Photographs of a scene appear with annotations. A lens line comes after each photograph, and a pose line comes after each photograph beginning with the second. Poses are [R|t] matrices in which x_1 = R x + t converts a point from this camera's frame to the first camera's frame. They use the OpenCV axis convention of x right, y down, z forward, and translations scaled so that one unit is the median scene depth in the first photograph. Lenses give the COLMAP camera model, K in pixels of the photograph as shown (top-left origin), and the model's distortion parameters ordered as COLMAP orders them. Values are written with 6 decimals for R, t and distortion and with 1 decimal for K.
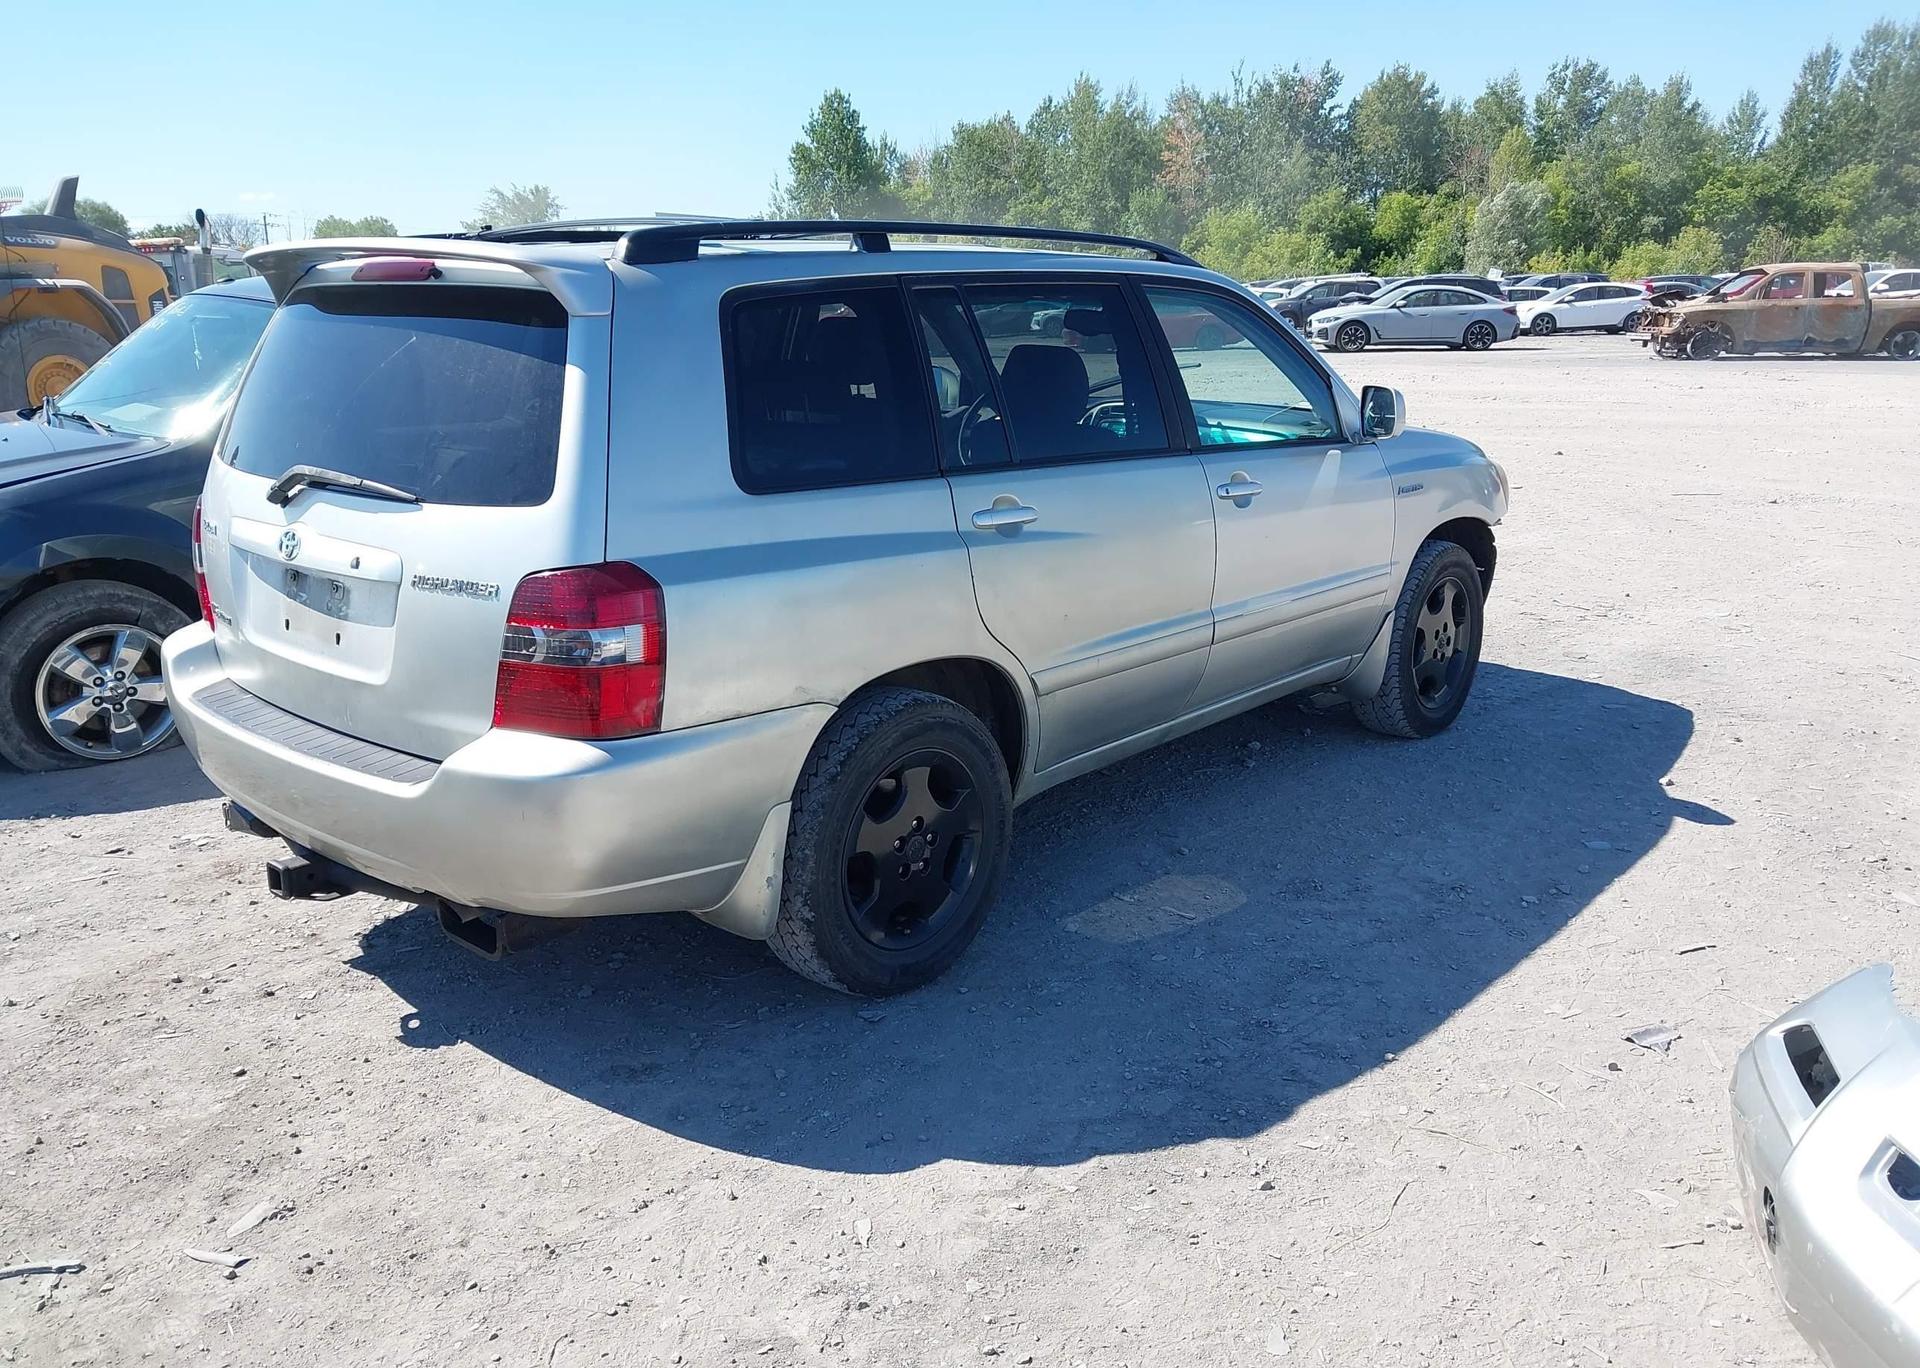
lens RADIAL K [[1521.0, 0, 961.9], [0, 1521.0, 677.8], [0, 0, 1]] dist [0.000060, -0.006147]
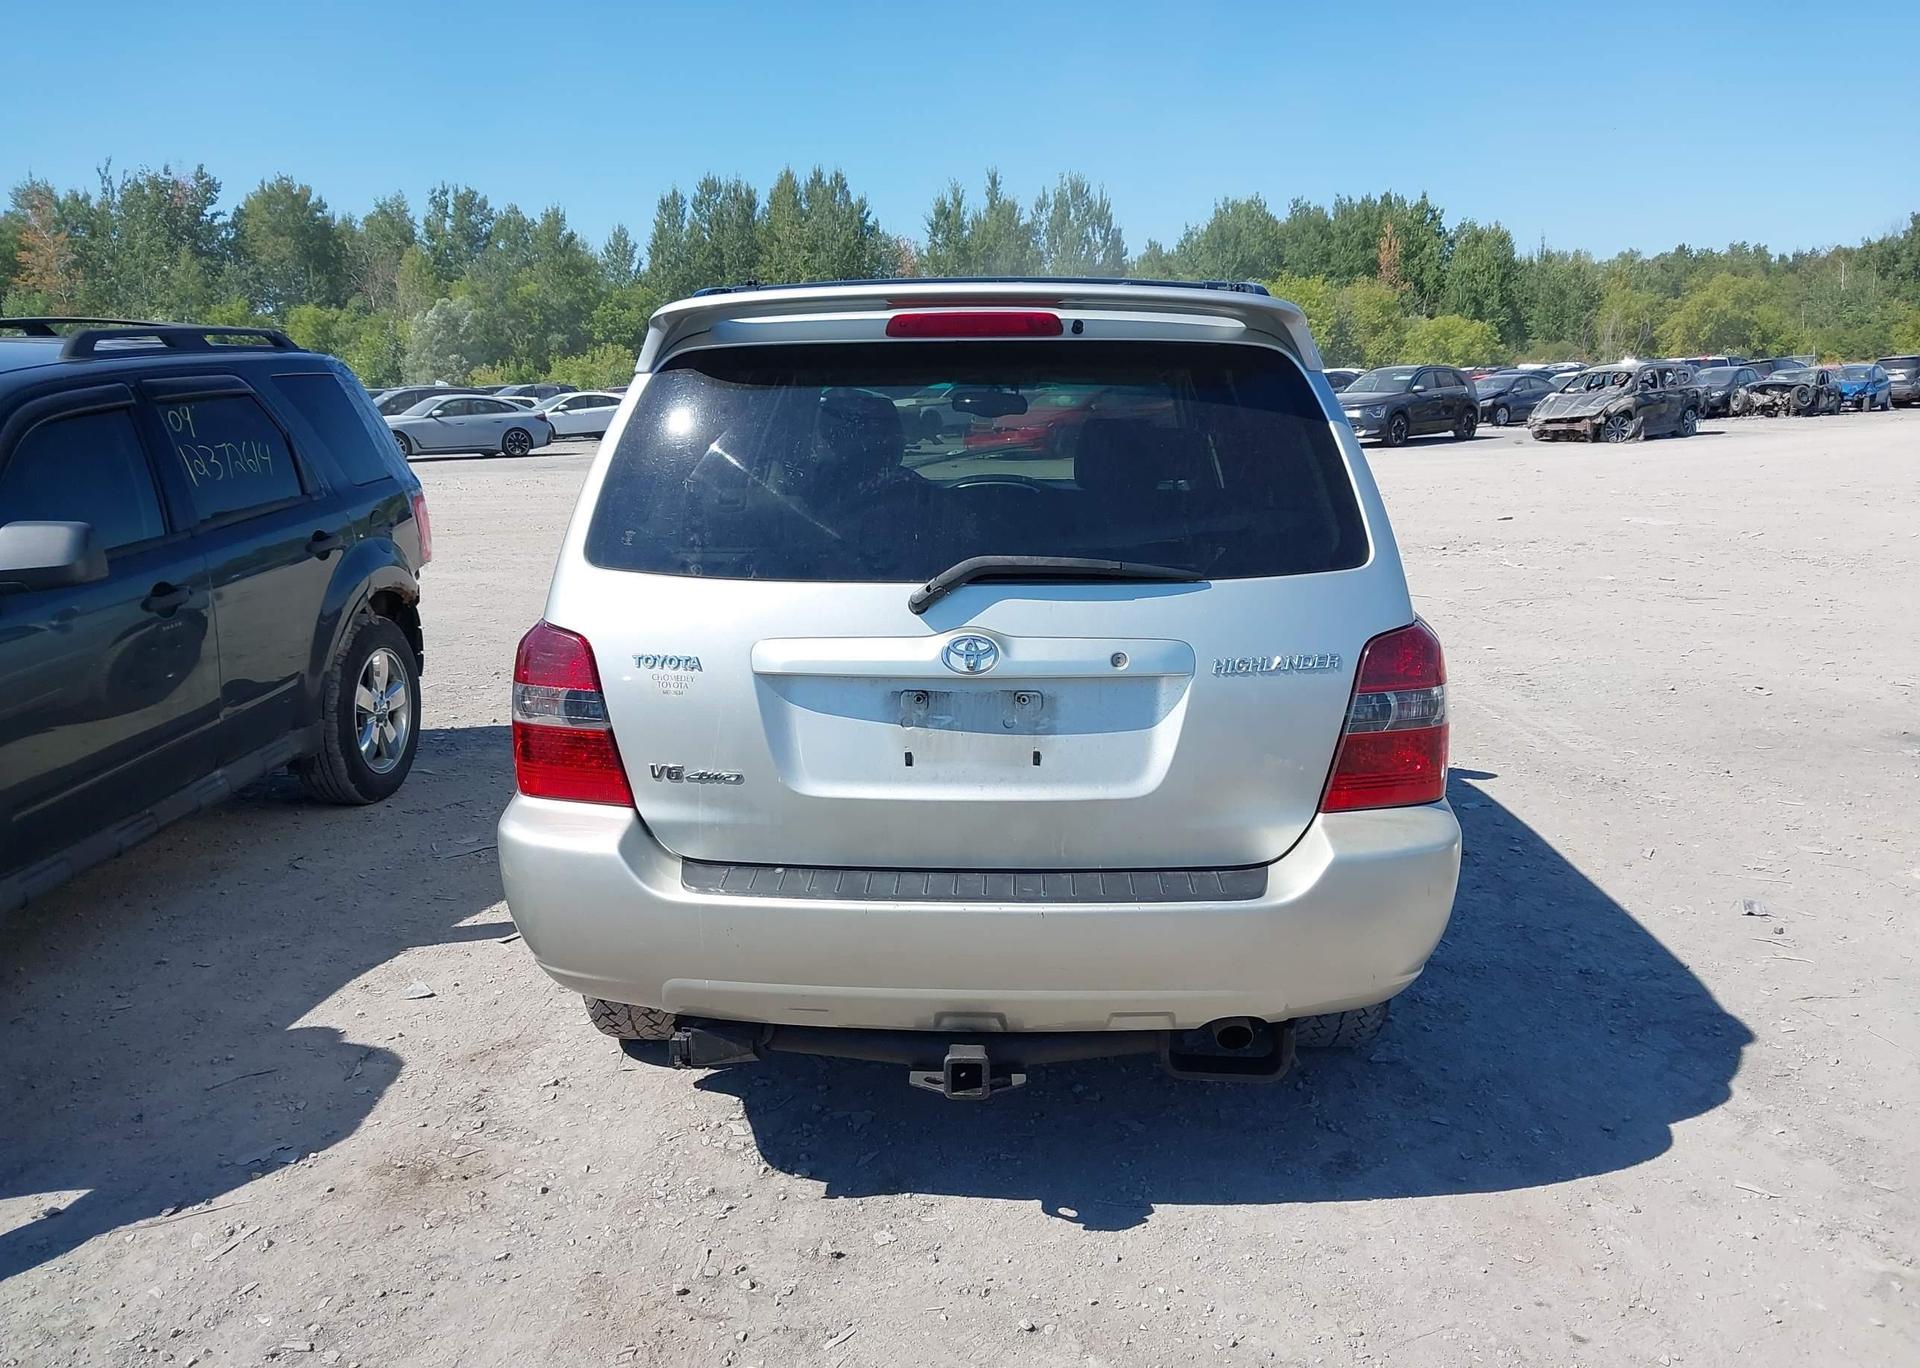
lens RADIAL K [[1521.0, 0, 955.6], [0, 1521.0, 678.0], [0, 0, 1]] dist [0.000060, -0.006147]
pose [[0.778518, -0.119719, 0.616098, -0.721506], [0.163181, 0.986490, -0.014507, -0.048807], [-0.606037, 0.111830, 0.787536, 0.281489]]
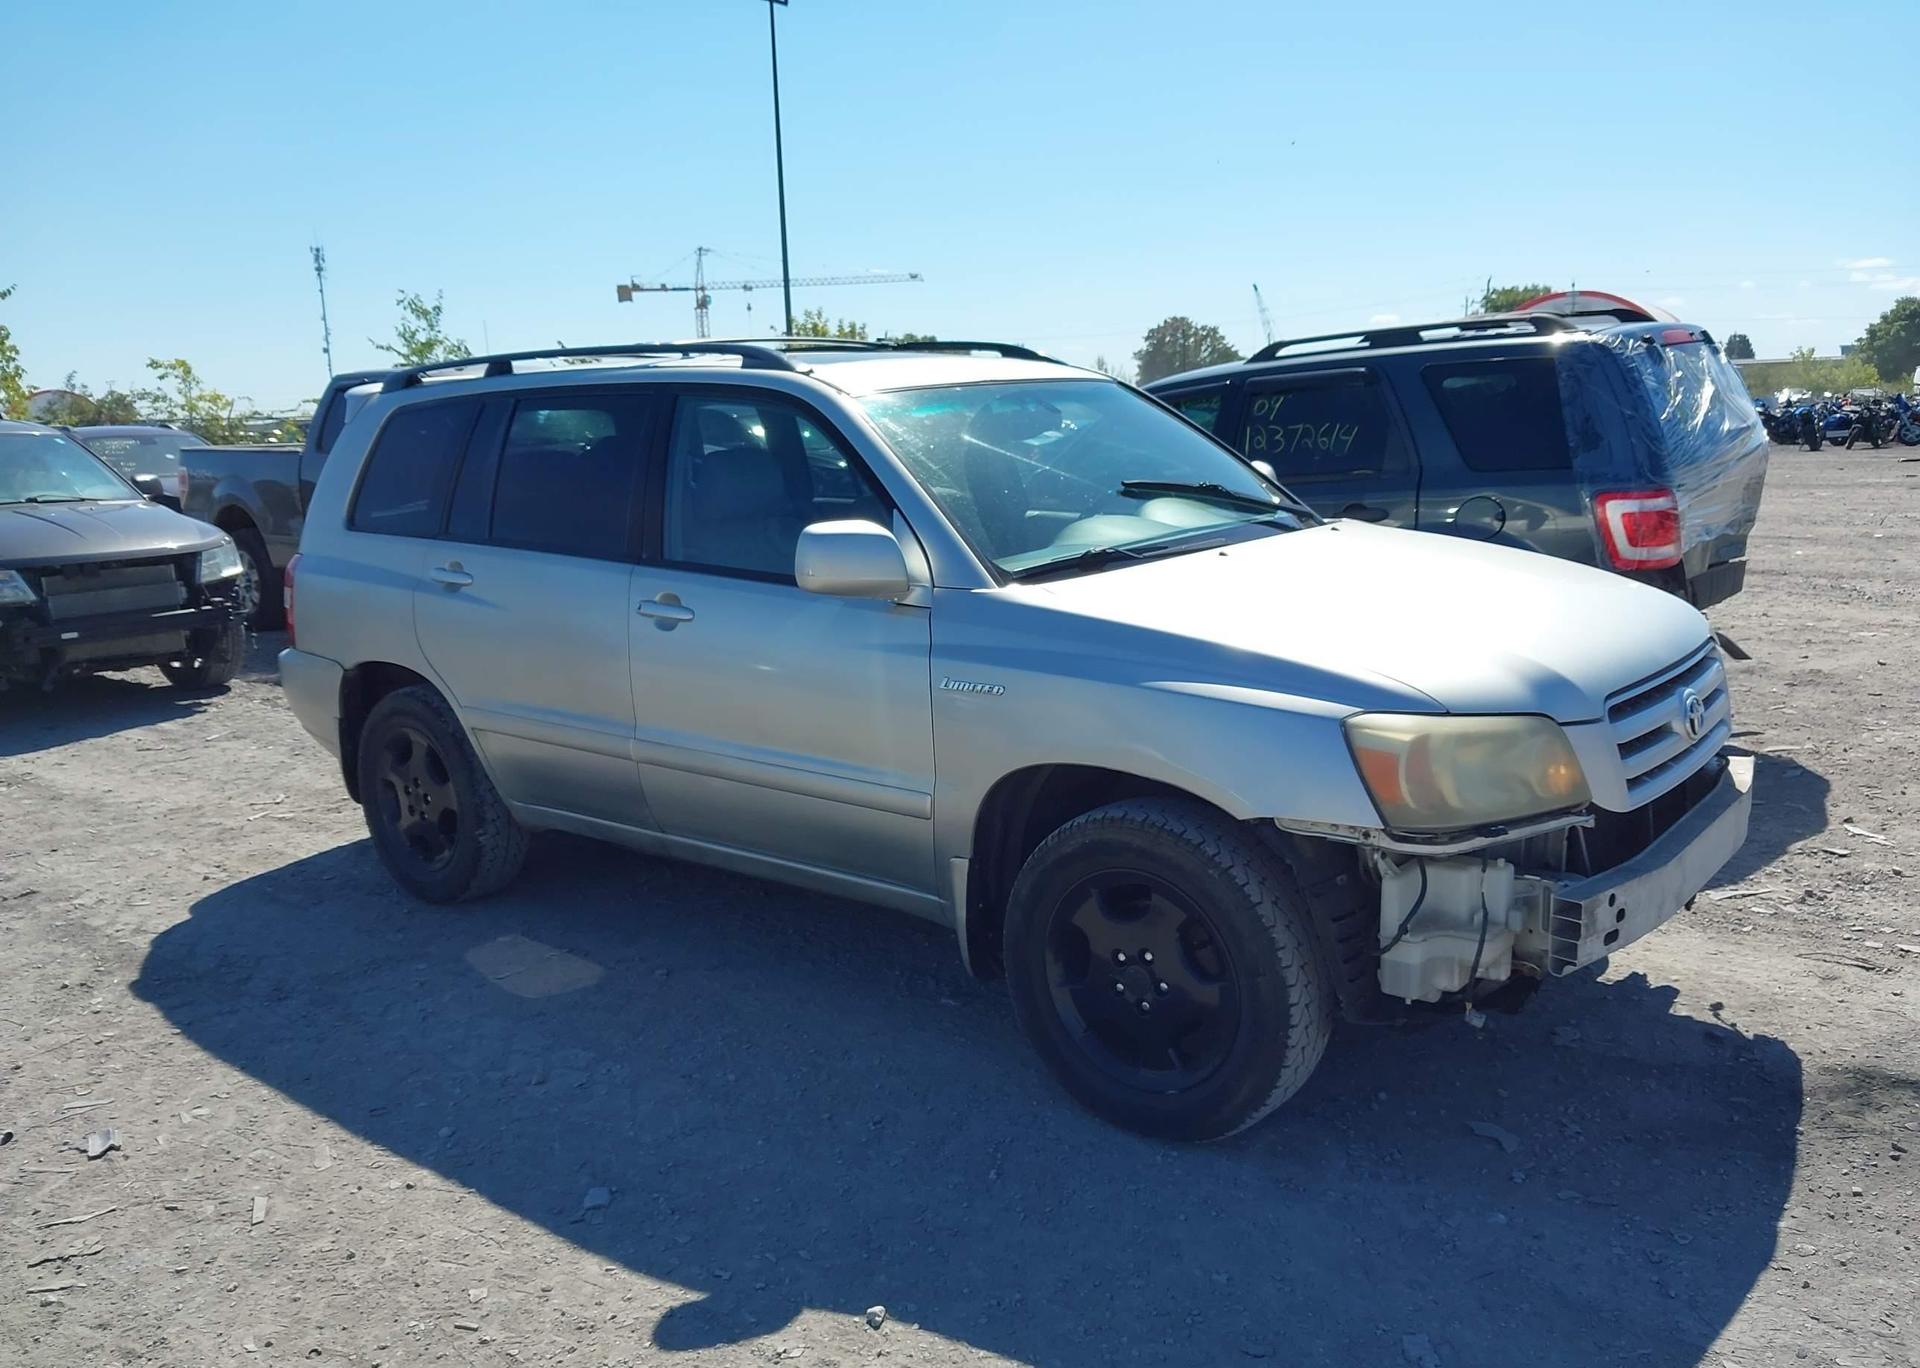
lens RADIAL K [[1521.0, 0, 955.8], [0, 1521.0, 694.2], [0, 0, 1]] dist [0.000060, -0.006147]
pose [[0.032531, 0.196598, -0.979944, 1.132790], [-0.211132, 0.959689, 0.185525, -0.290555], [0.976916, 0.200863, 0.072727, 1.144409]]
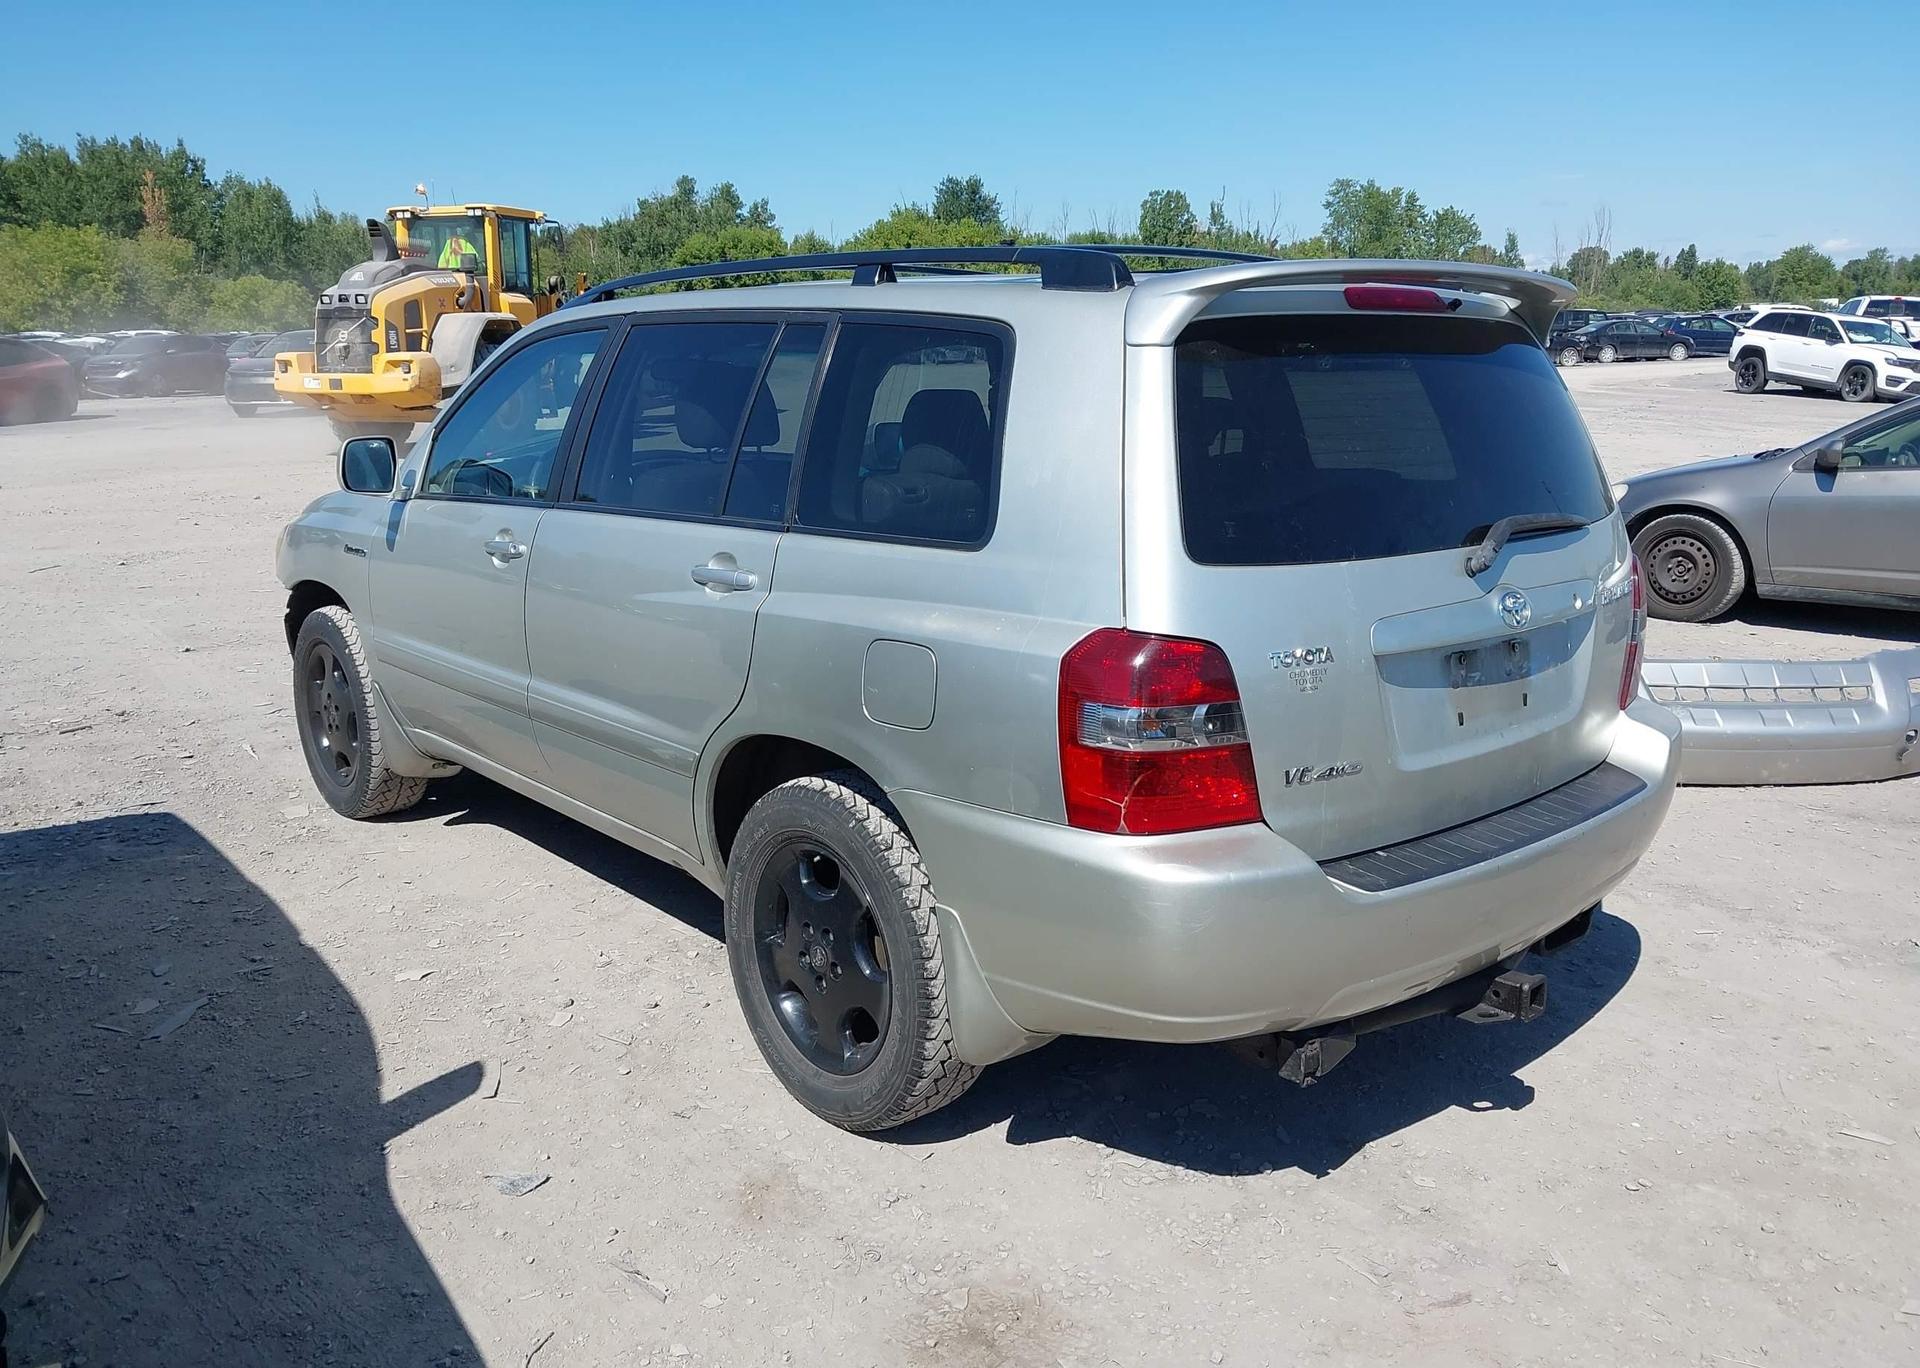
lens RADIAL K [[1521.0, 0, 939.9], [0, 1521.0, 677.1], [0, 0, 1]] dist [0.000060, -0.006147]
pose [[0.142216, -0.207070, 0.967934, -1.018493], [0.250827, 0.953496, 0.167128, -0.211909], [-0.957528, 0.219016, 0.187541, 0.882844]]
